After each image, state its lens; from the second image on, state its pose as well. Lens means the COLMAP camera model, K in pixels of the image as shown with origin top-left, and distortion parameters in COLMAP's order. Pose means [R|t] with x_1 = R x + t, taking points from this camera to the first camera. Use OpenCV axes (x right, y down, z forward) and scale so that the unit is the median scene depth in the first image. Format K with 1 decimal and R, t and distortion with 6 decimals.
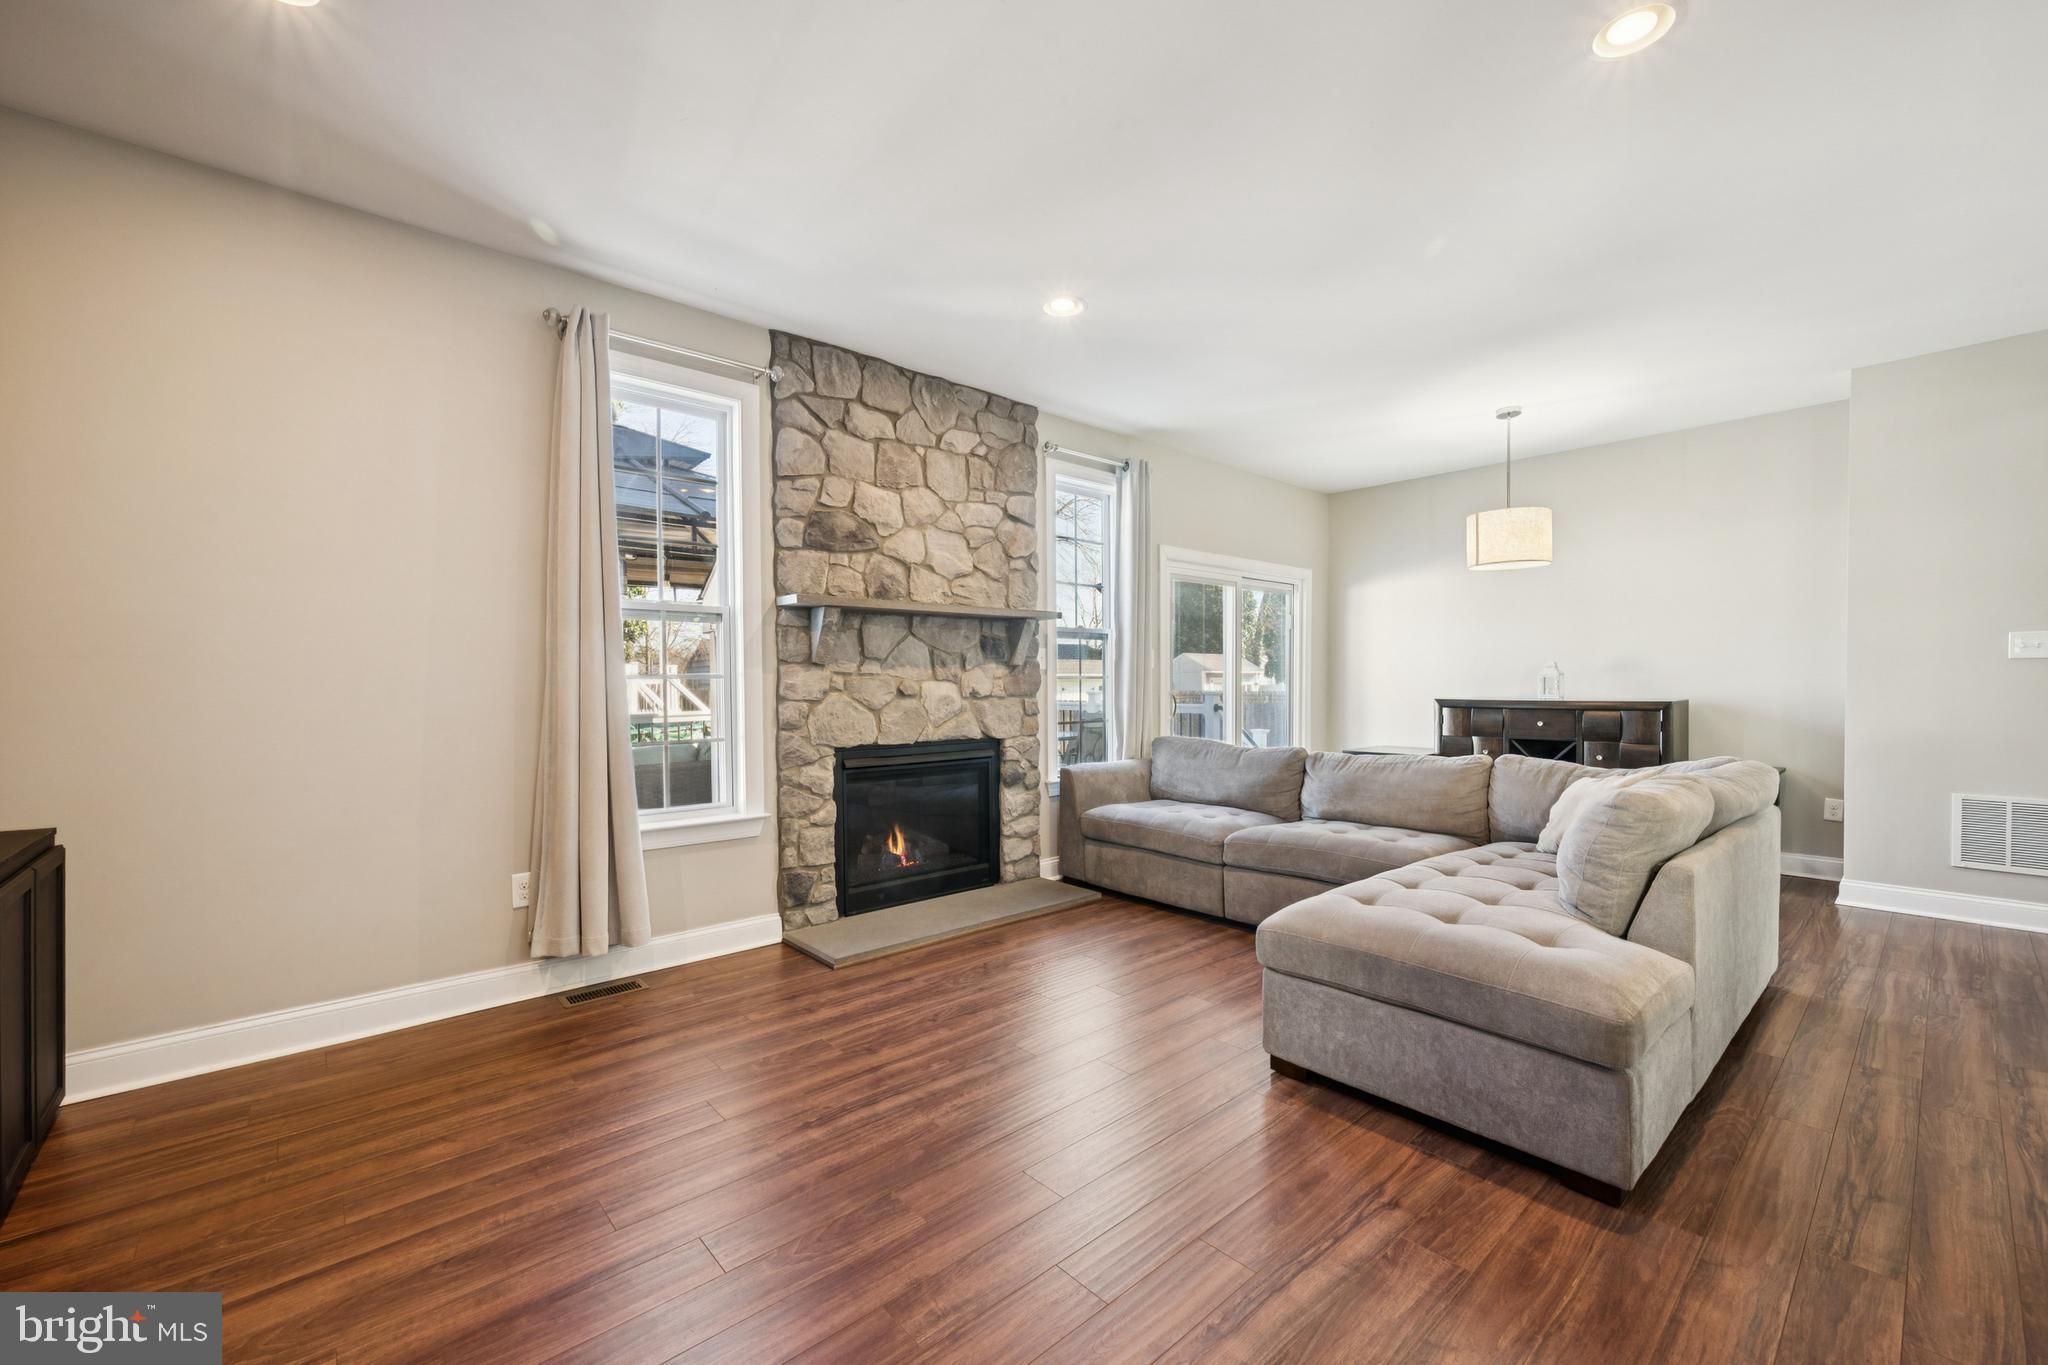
lens RADIAL K [[829.4, 0, 1036.2], [0, 829.4, 698.9], [0, 0, 1]] dist [0.000476, 0.000014]
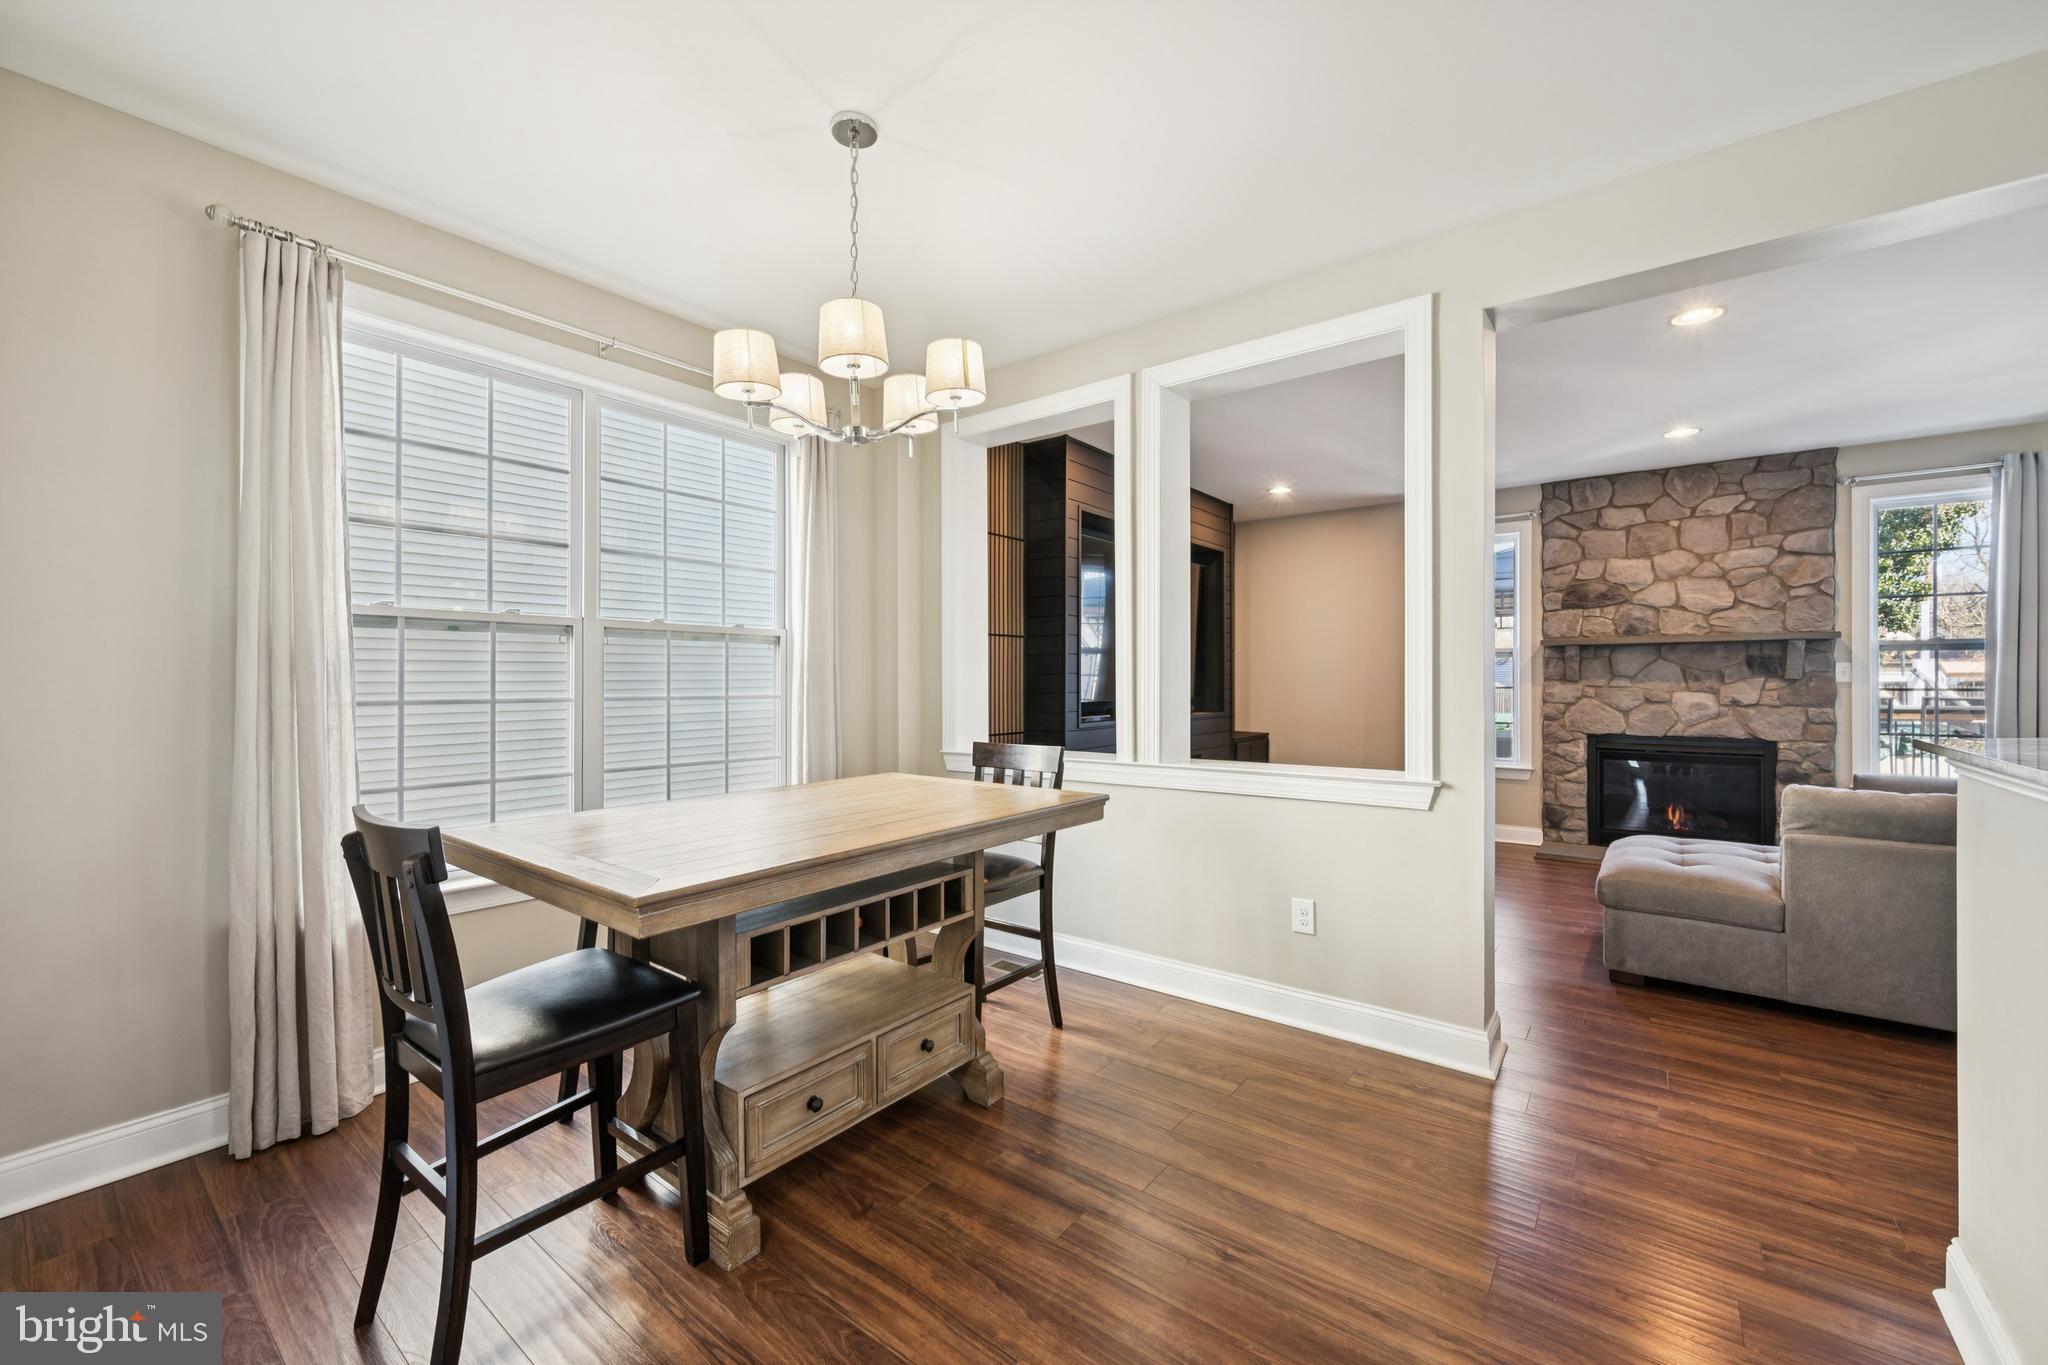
lens RADIAL K [[808.2, 0, 1024.0], [0, 808.2, 682.5], [0, 0, 1]] dist [-0.001203, -0.000104]
pose [[0.177916, 0.007866, -0.984014, 1.016702], [-0.018079, 0.999825, 0.004724, -0.024532], [0.983880, 0.016950, 0.178027, -0.297858]]
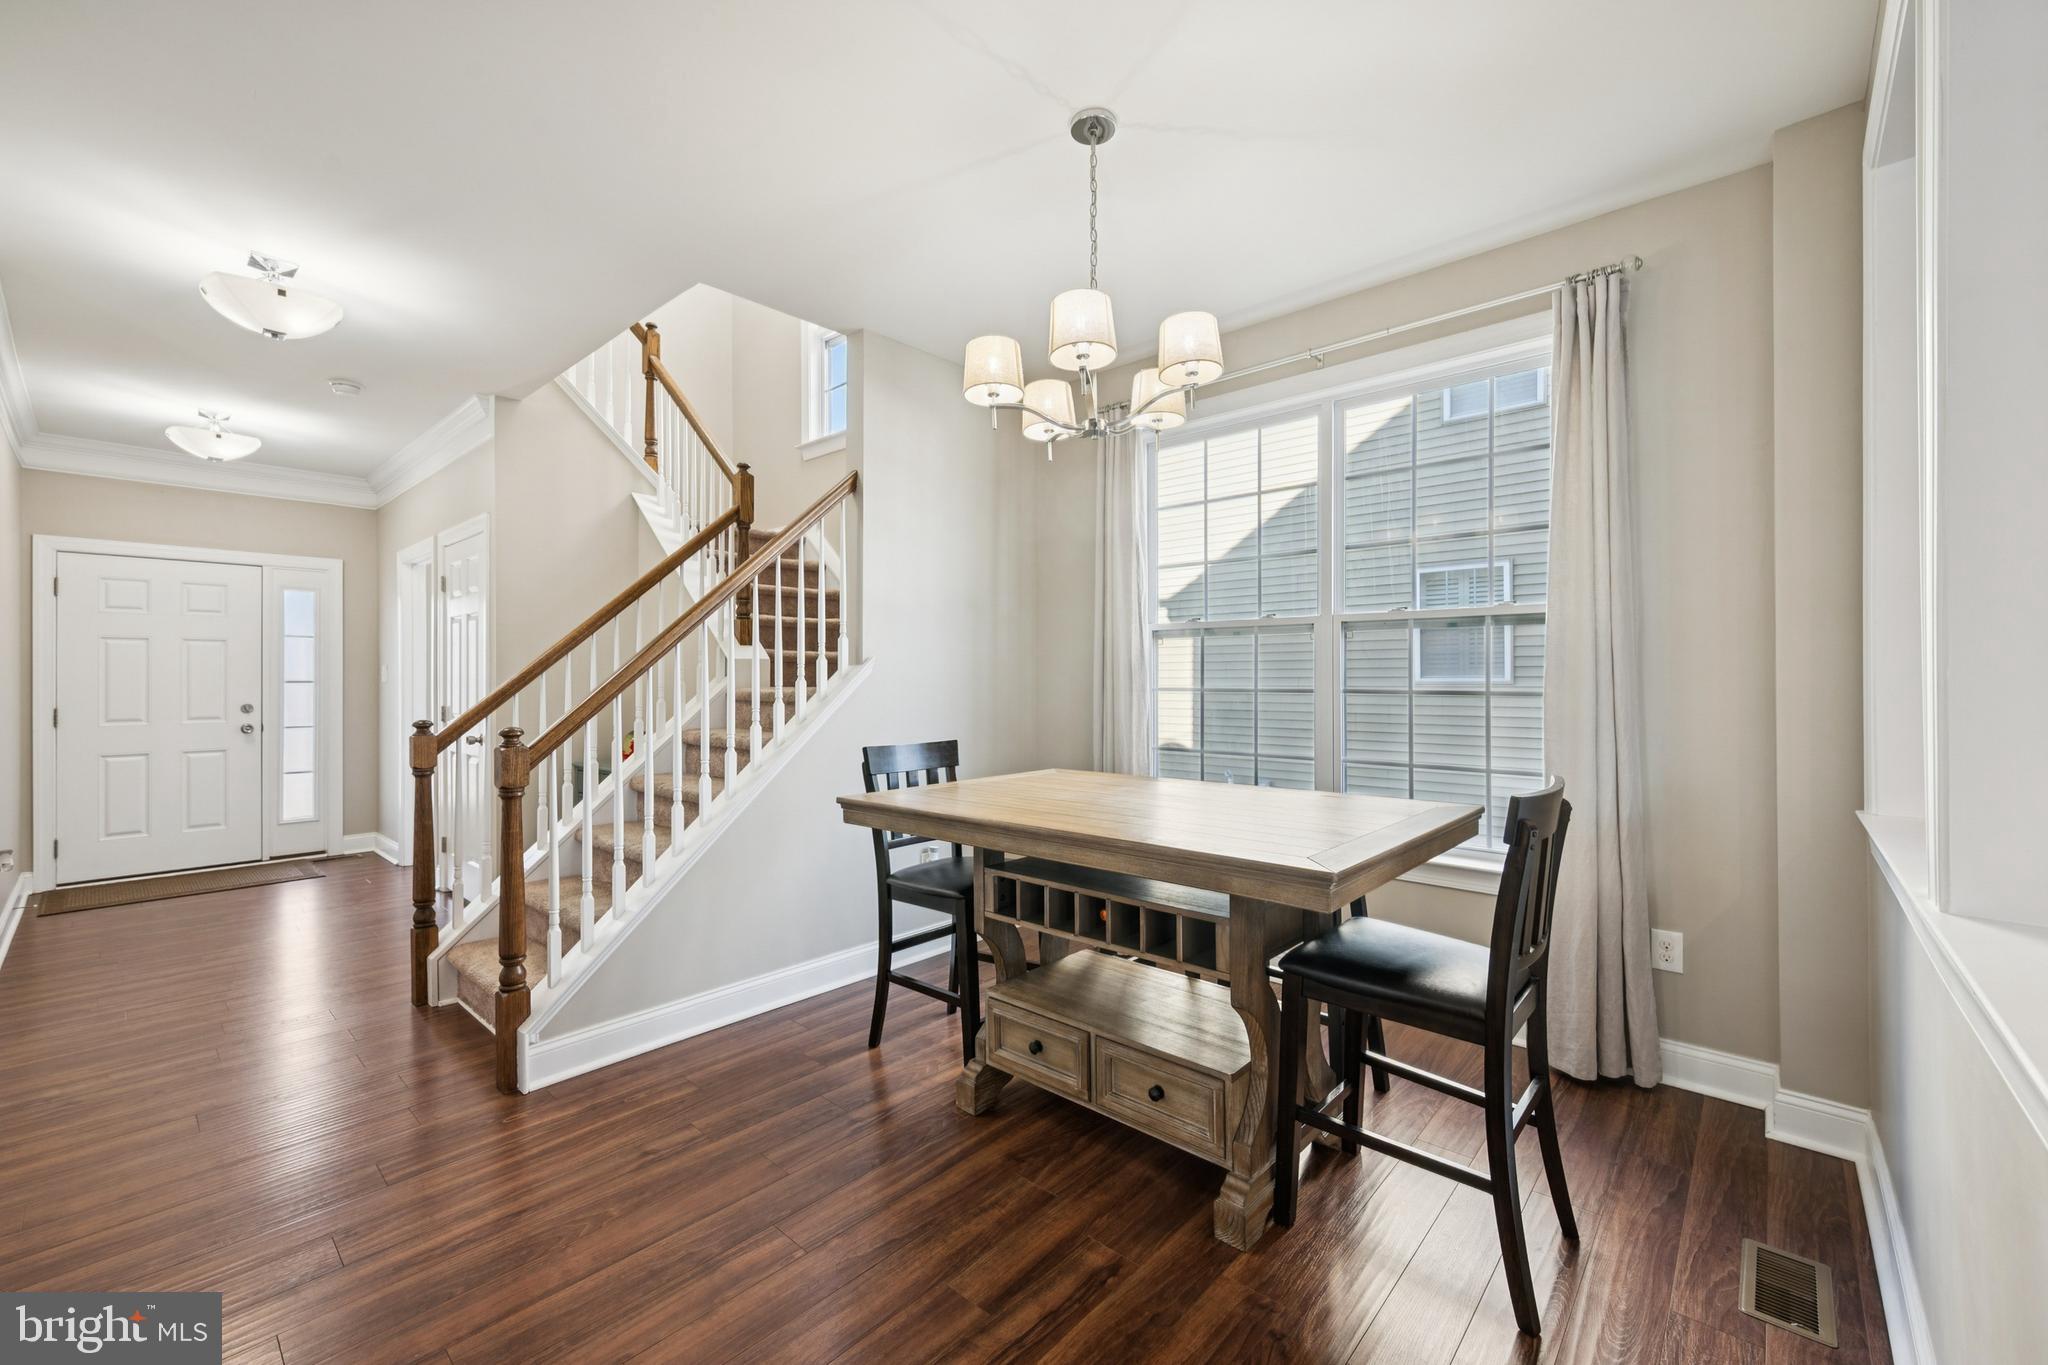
lens RADIAL K [[834.9, 0, 1038.8], [0, 834.9, 670.4], [0, 0, 1]] dist [-0.000345, 0.000452]
pose [[-0.993756, 0.007309, -0.111338, 0.577090], [0.006392, 0.999943, 0.008590, -0.026922], [0.111394, 0.007825, -0.993746, 0.229924]]
